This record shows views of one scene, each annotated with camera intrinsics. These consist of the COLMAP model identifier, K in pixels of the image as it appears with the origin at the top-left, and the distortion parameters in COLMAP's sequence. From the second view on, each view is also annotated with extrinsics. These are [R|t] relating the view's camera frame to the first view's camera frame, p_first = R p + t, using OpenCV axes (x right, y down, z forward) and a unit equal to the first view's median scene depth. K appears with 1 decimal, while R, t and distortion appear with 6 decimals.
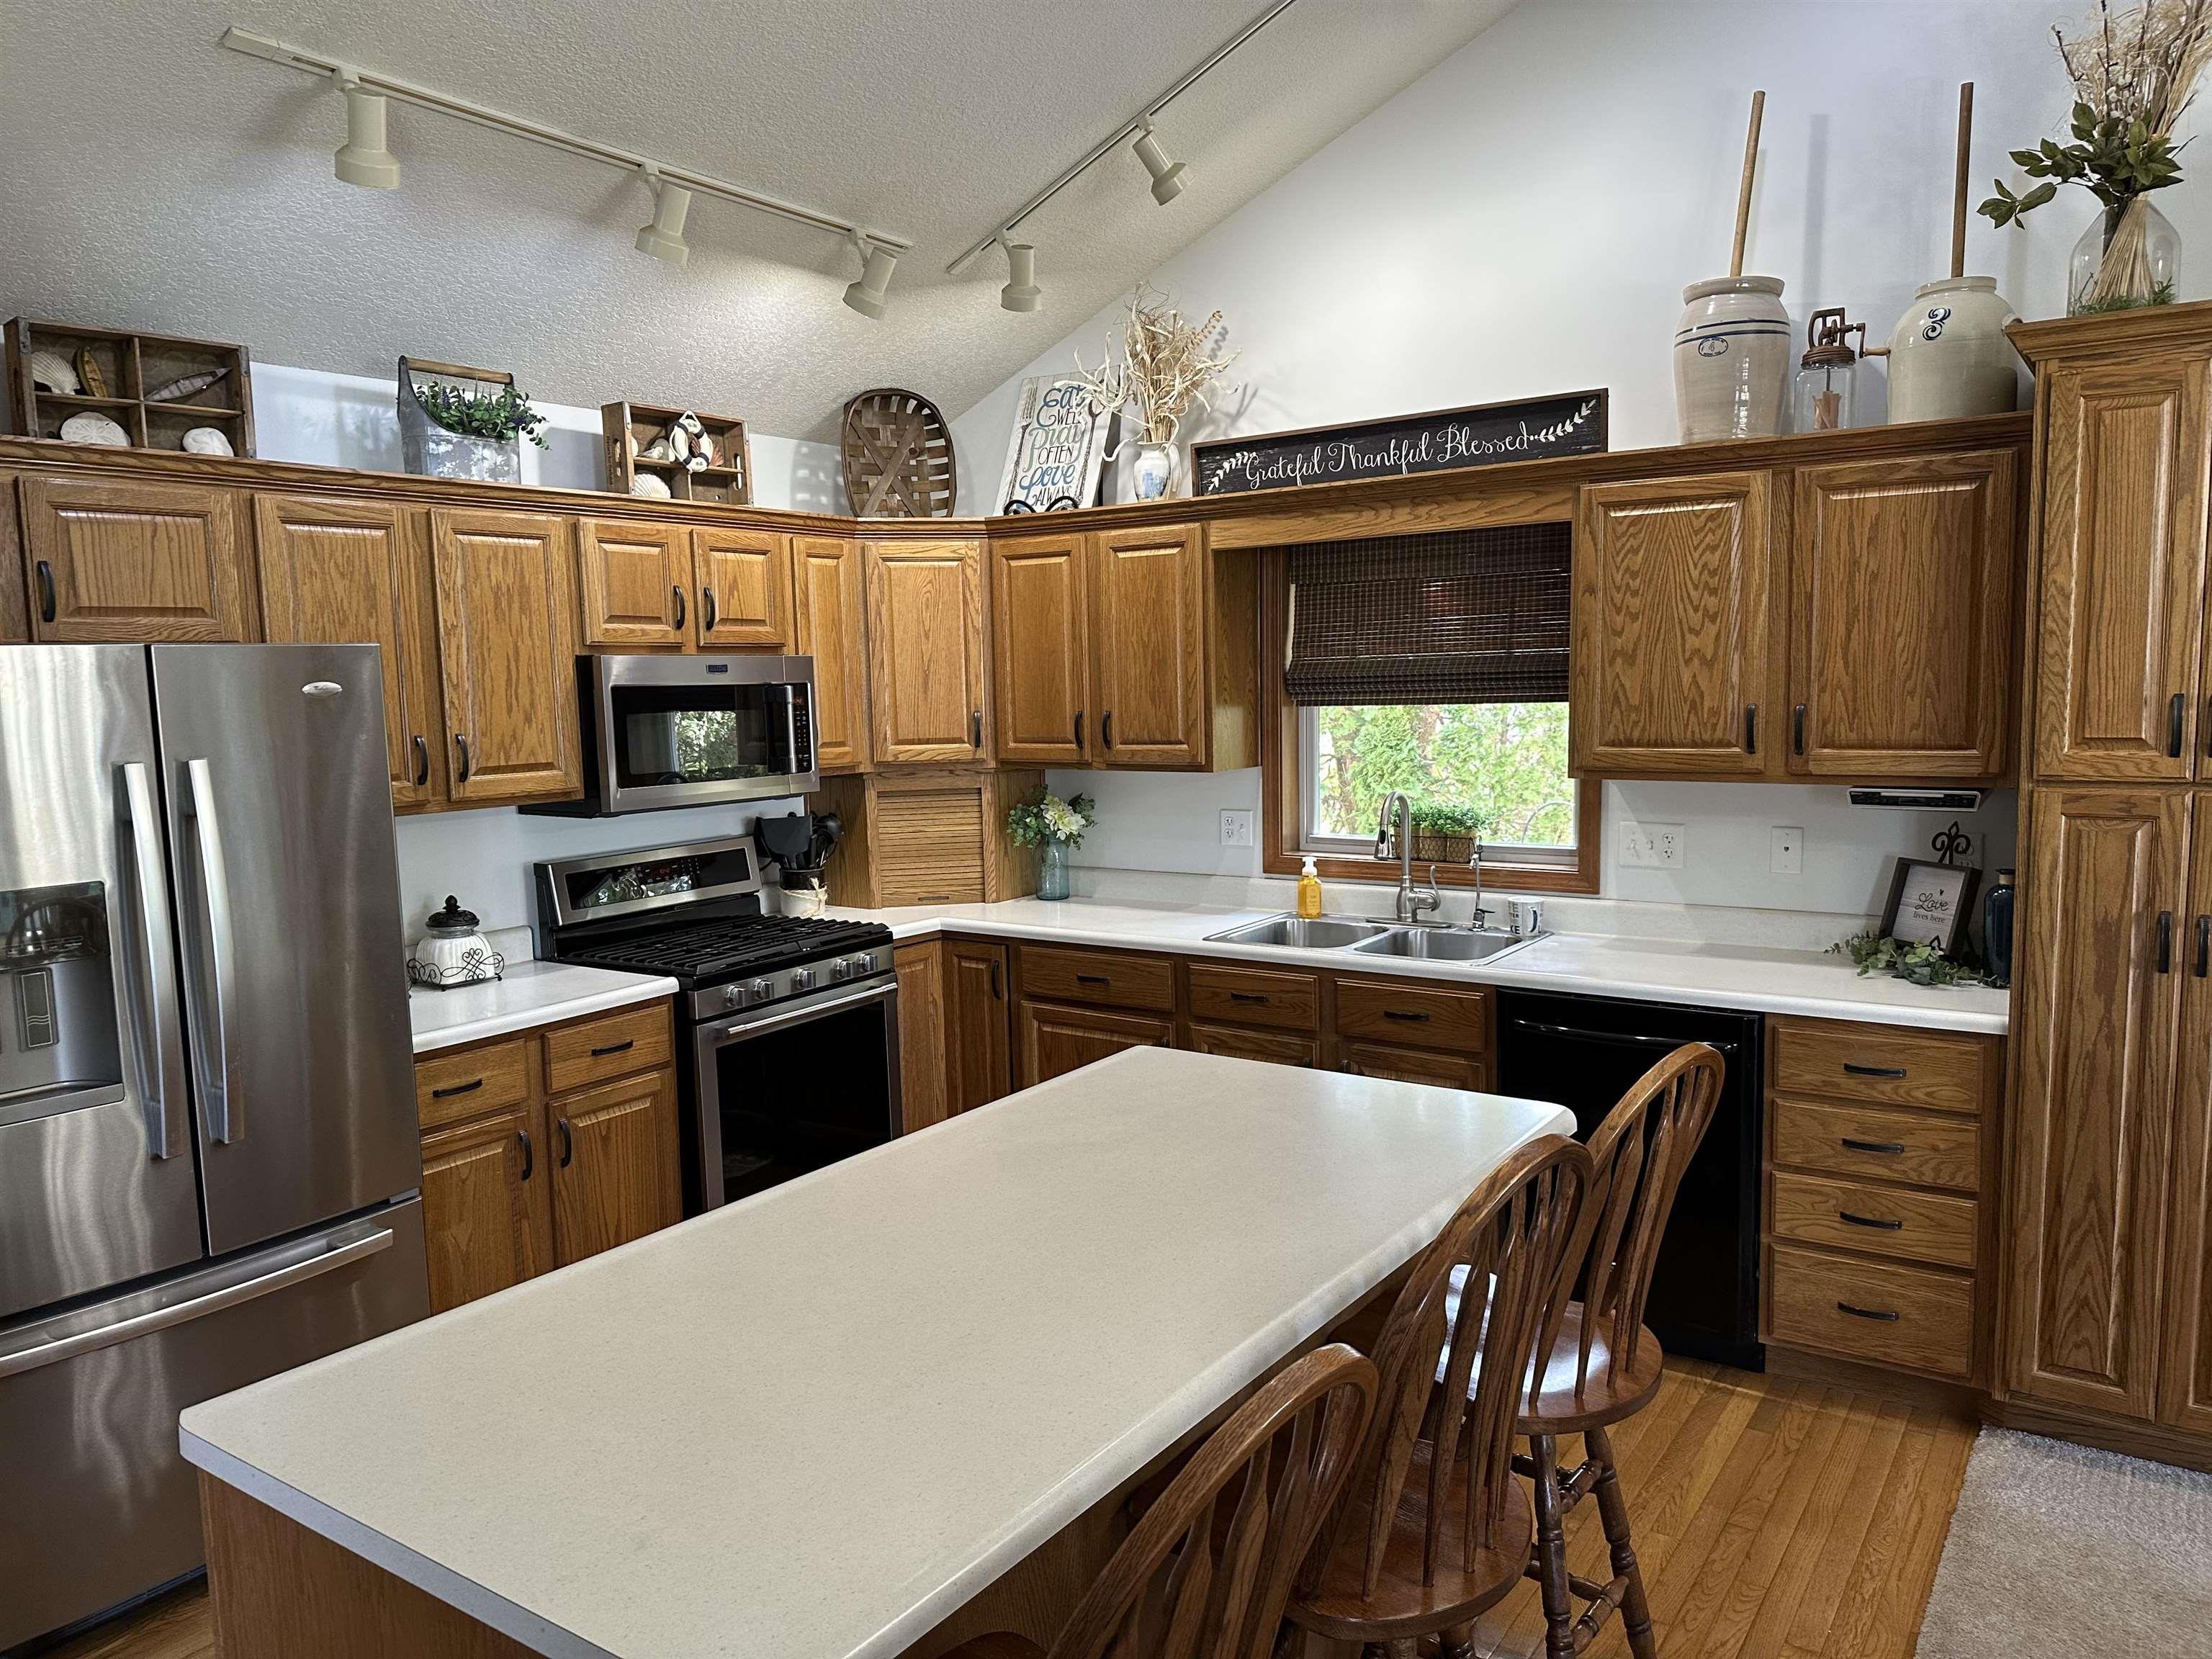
lens RADIAL K [[1567.2, 0, 1092.1], [0, 1567.2, 848.1], [0, 0, 1]] dist [0.077739, -0.095543]
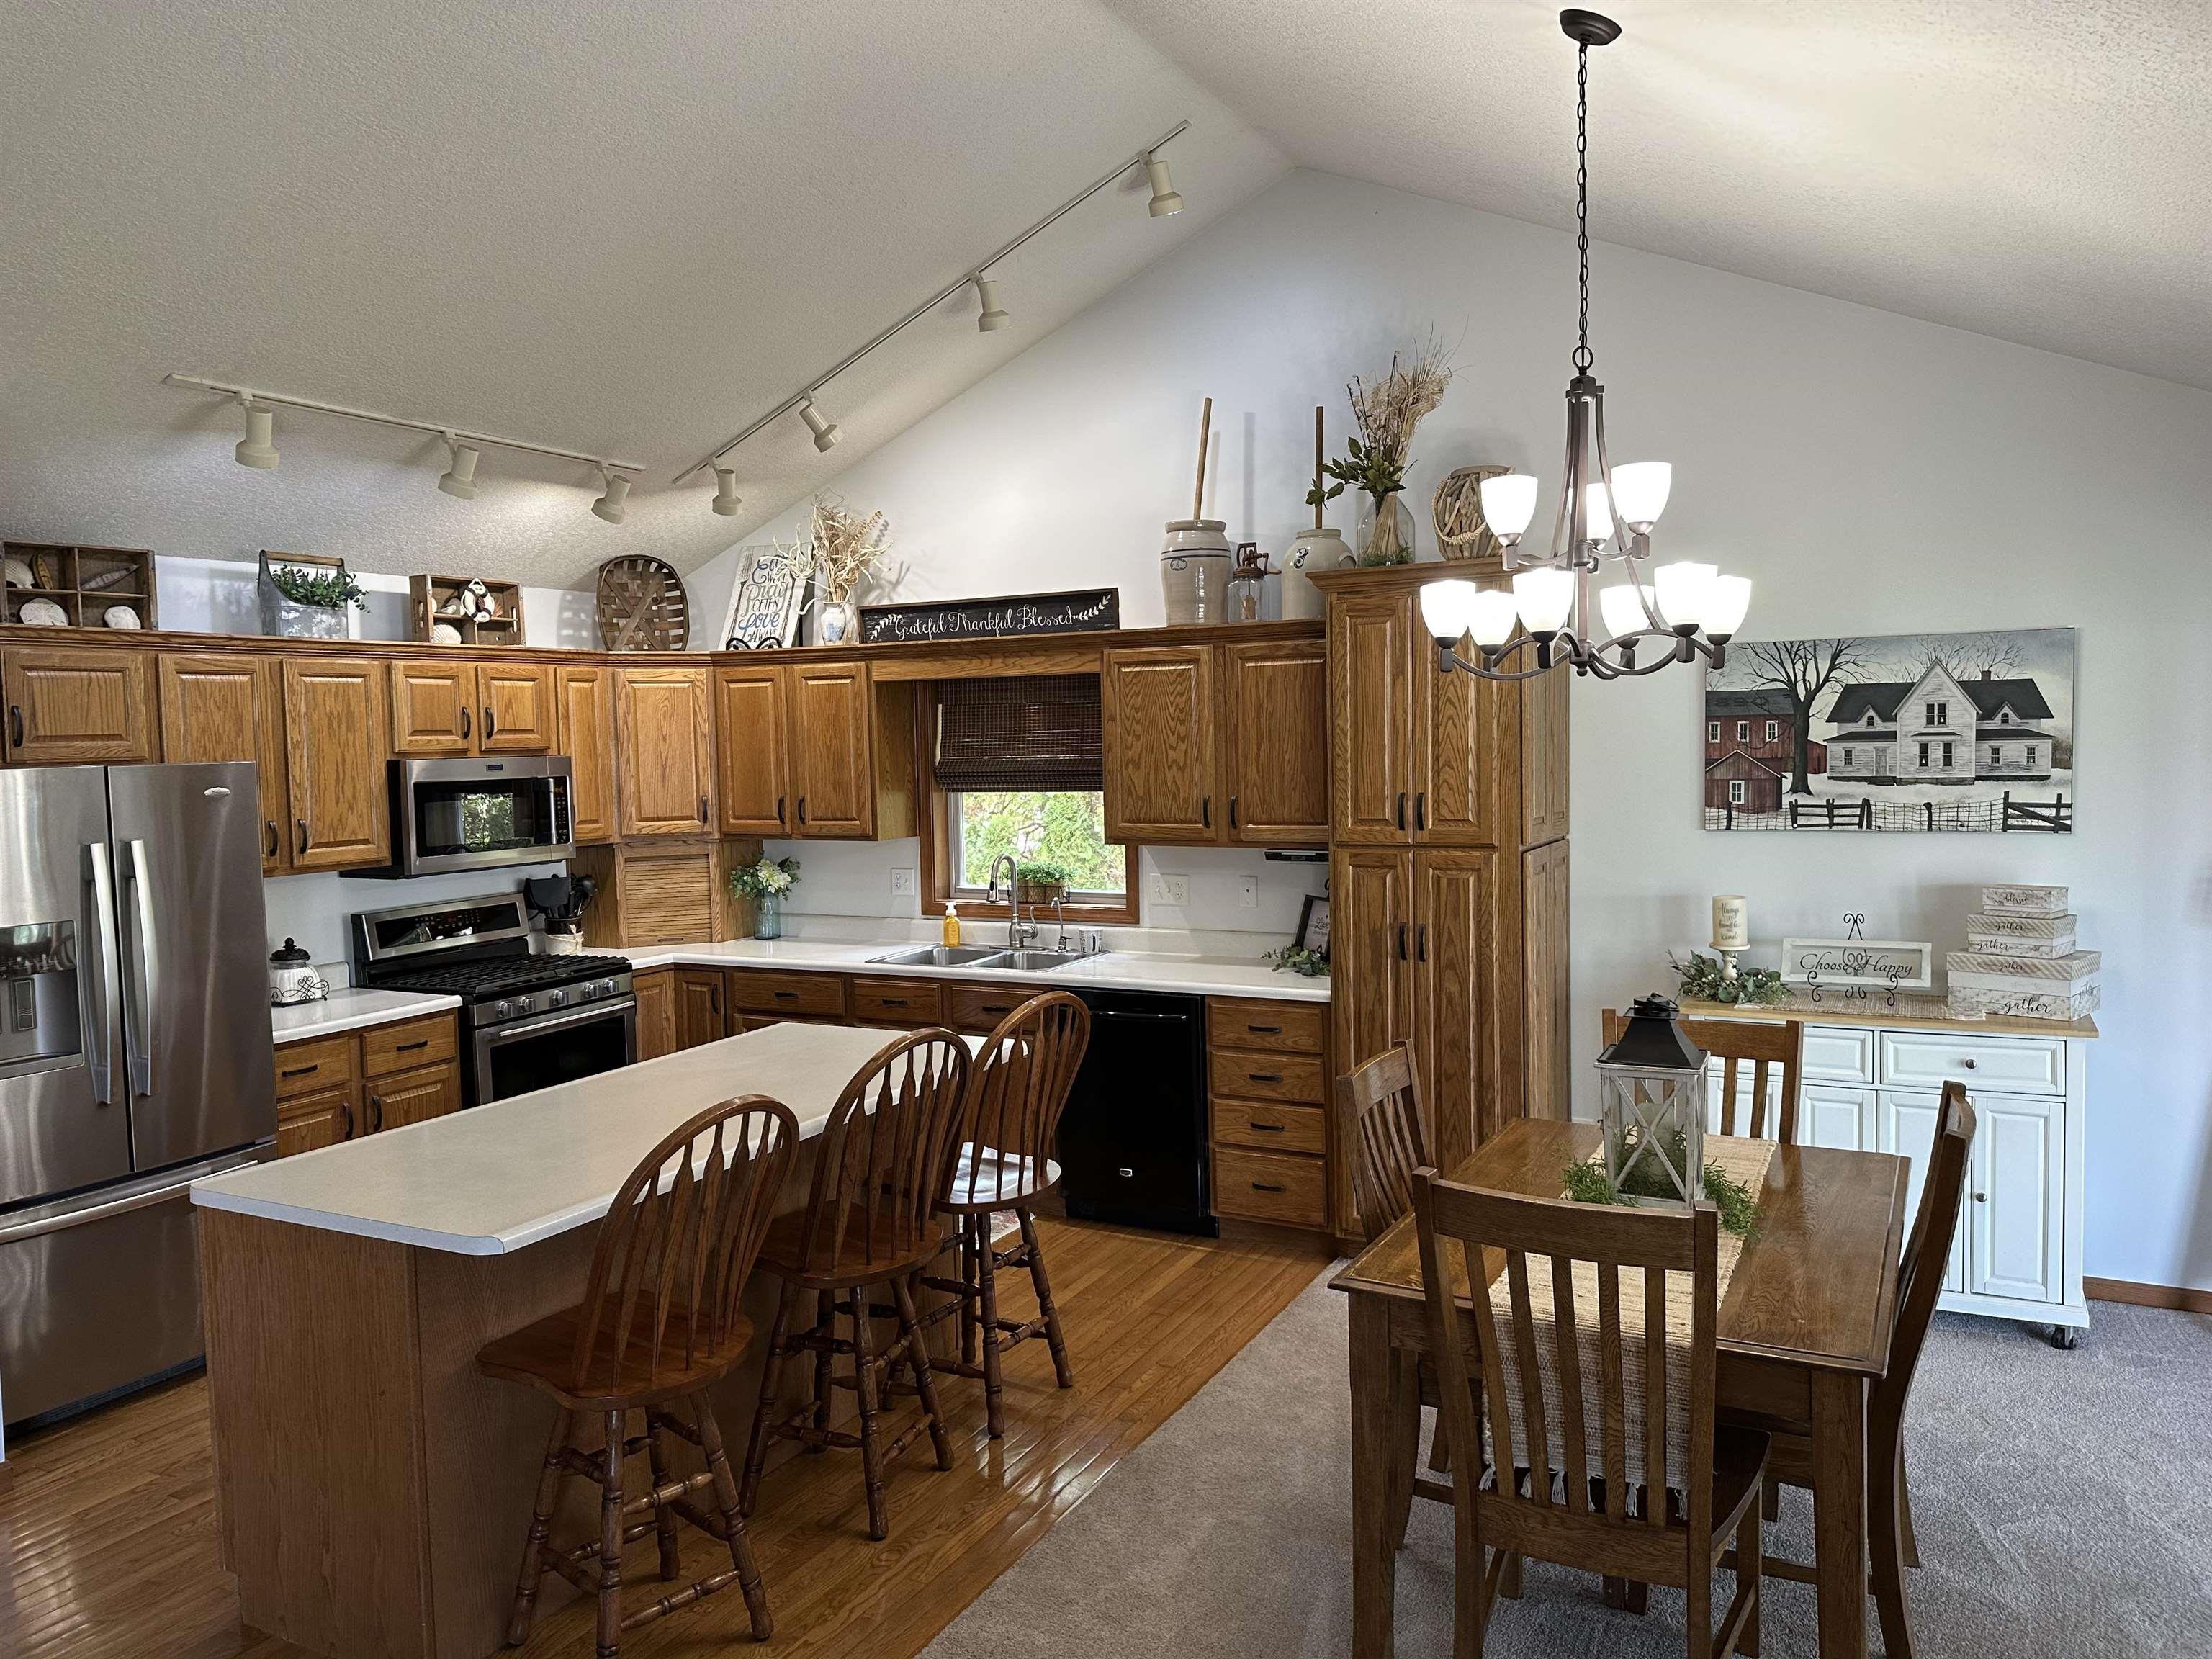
lens RADIAL K [[1567.2, 0, 1107.6], [0, 1567.2, 822.9], [0, 0, 1]] dist [0.077739, -0.095543]
pose [[0.991355, -0.005693, 0.131081, 0.120813], [0.013268, 0.998287, -0.056990, 0.020182], [-0.130532, 0.058237, 0.989732, -0.475994]]
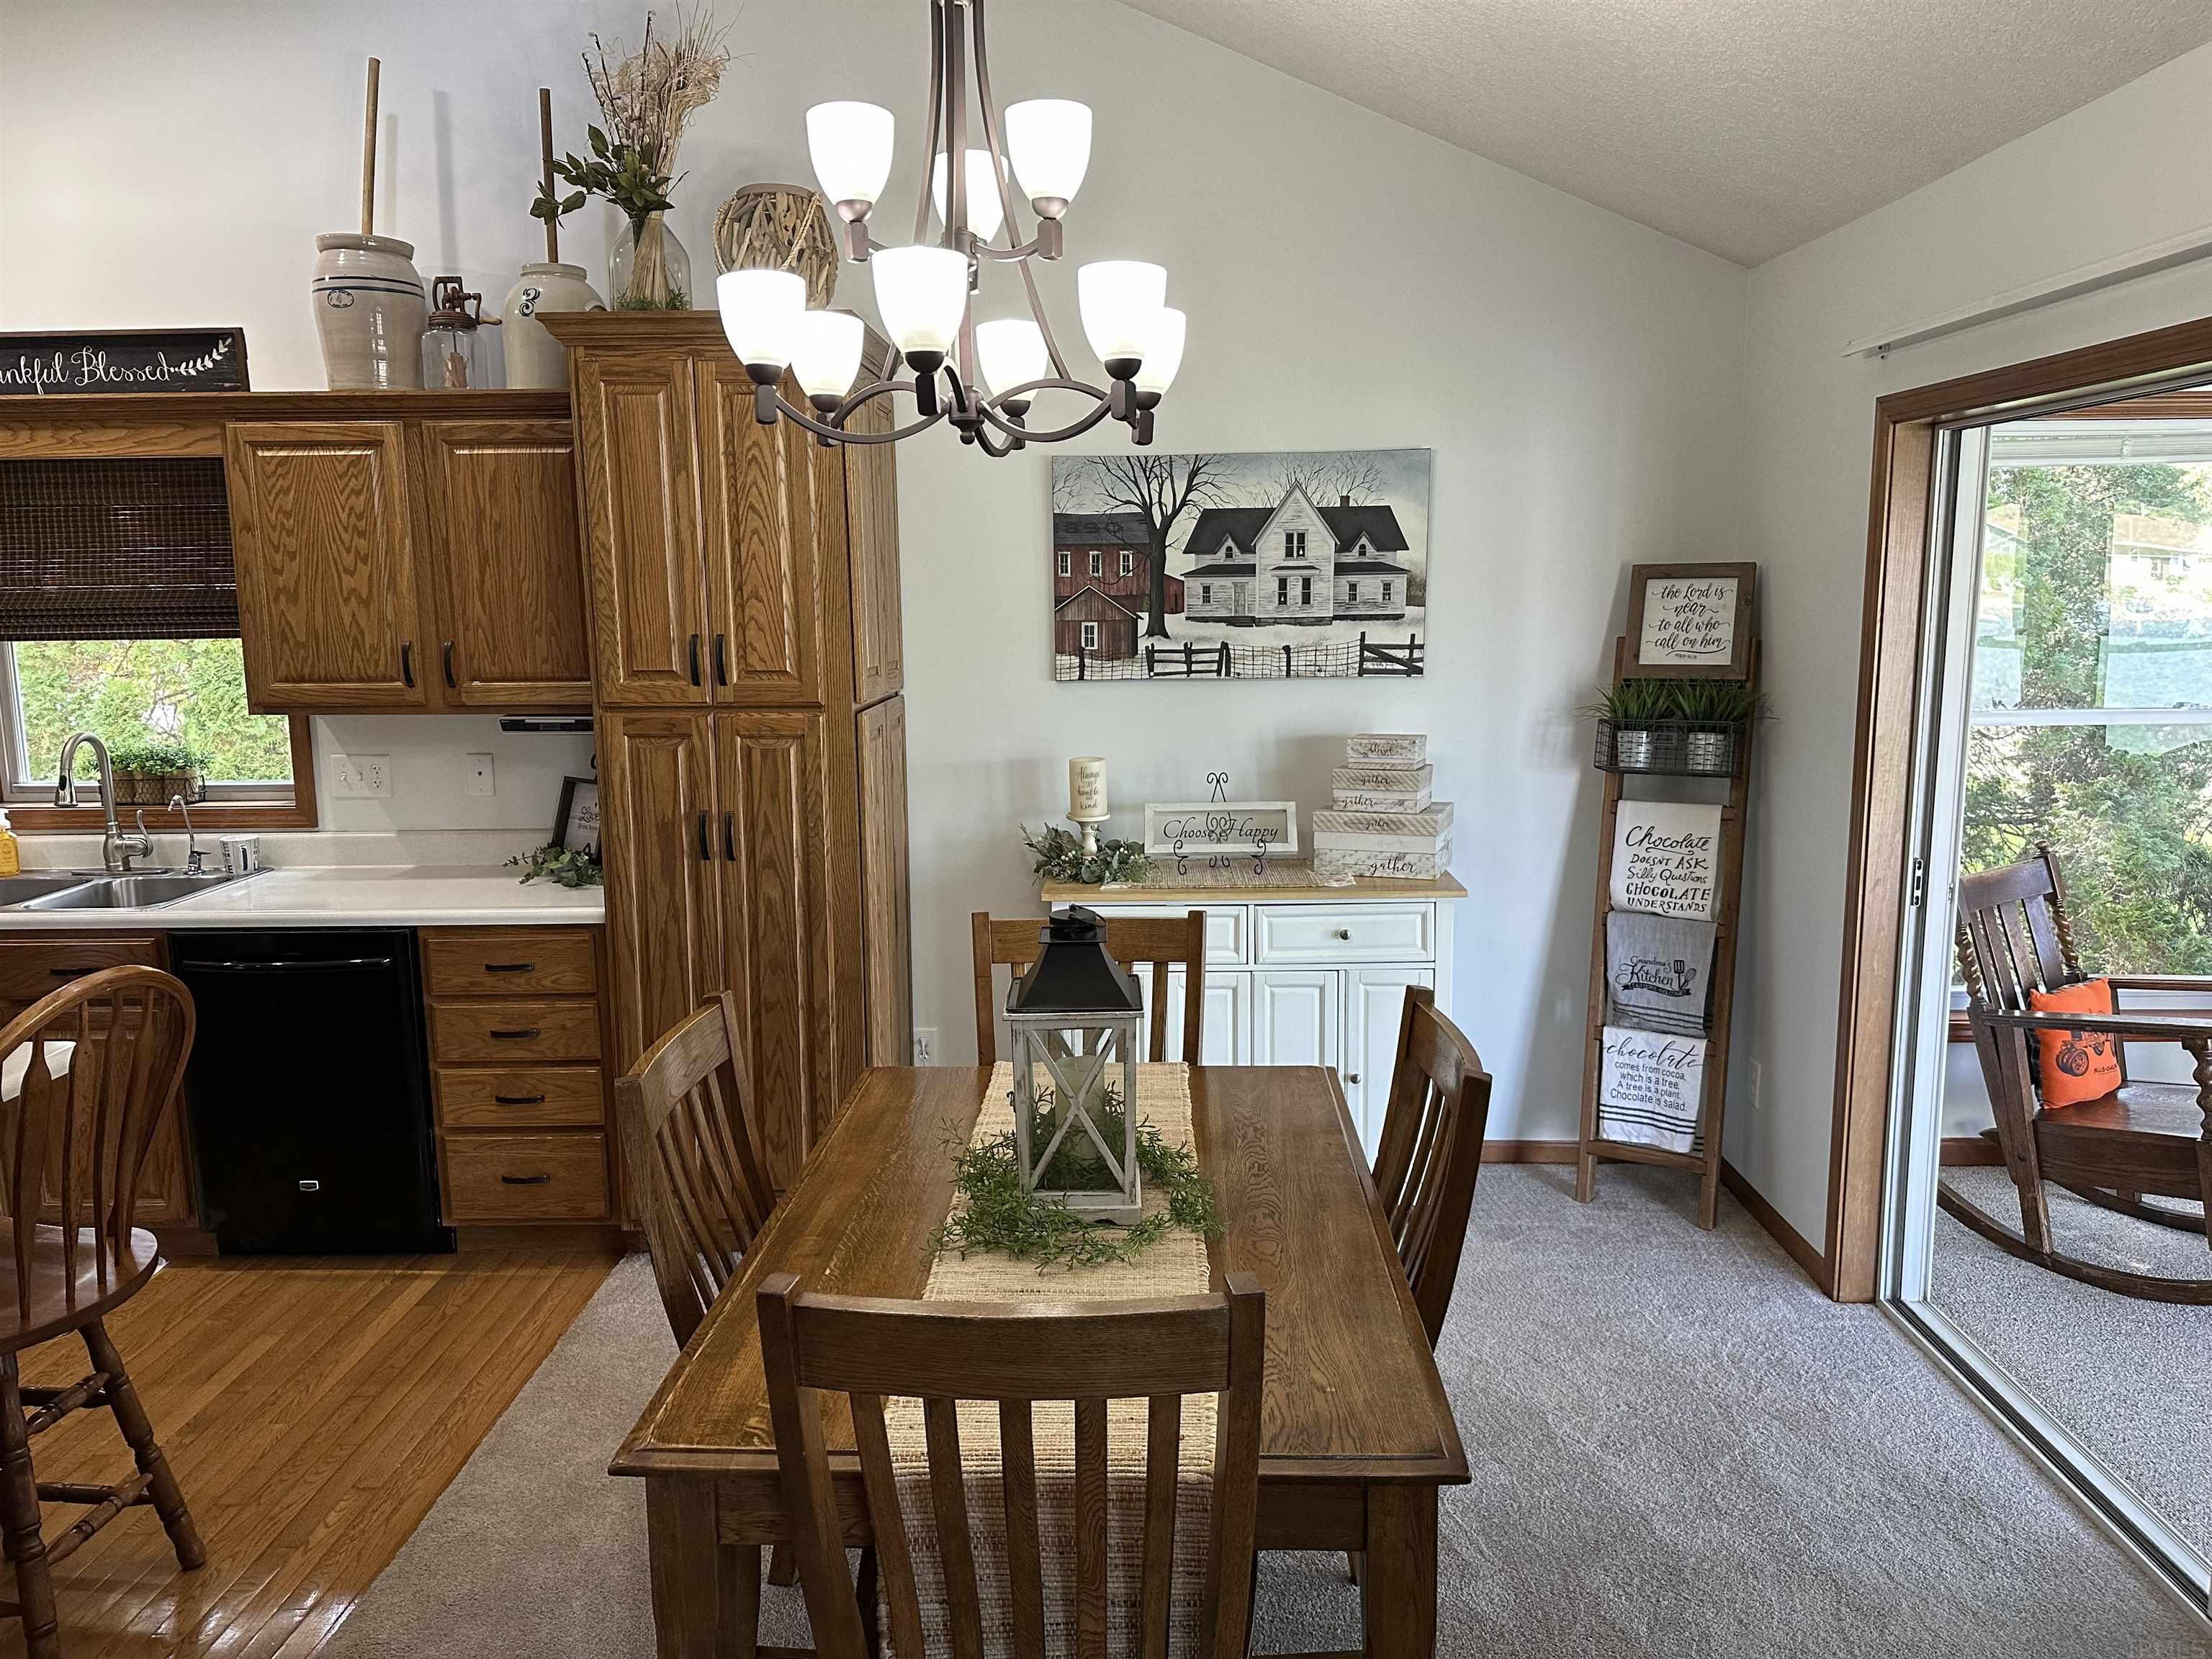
lens RADIAL K [[1567.2, 0, 1114.3], [0, 1567.2, 826.1], [0, 0, 1]] dist [0.077739, -0.095543]
pose [[0.834129, -0.071240, 0.546950, 0.216189], [0.054150, 0.997410, 0.047331, 0.008871], [-0.548905, -0.009863, 0.835826, -0.158237]]
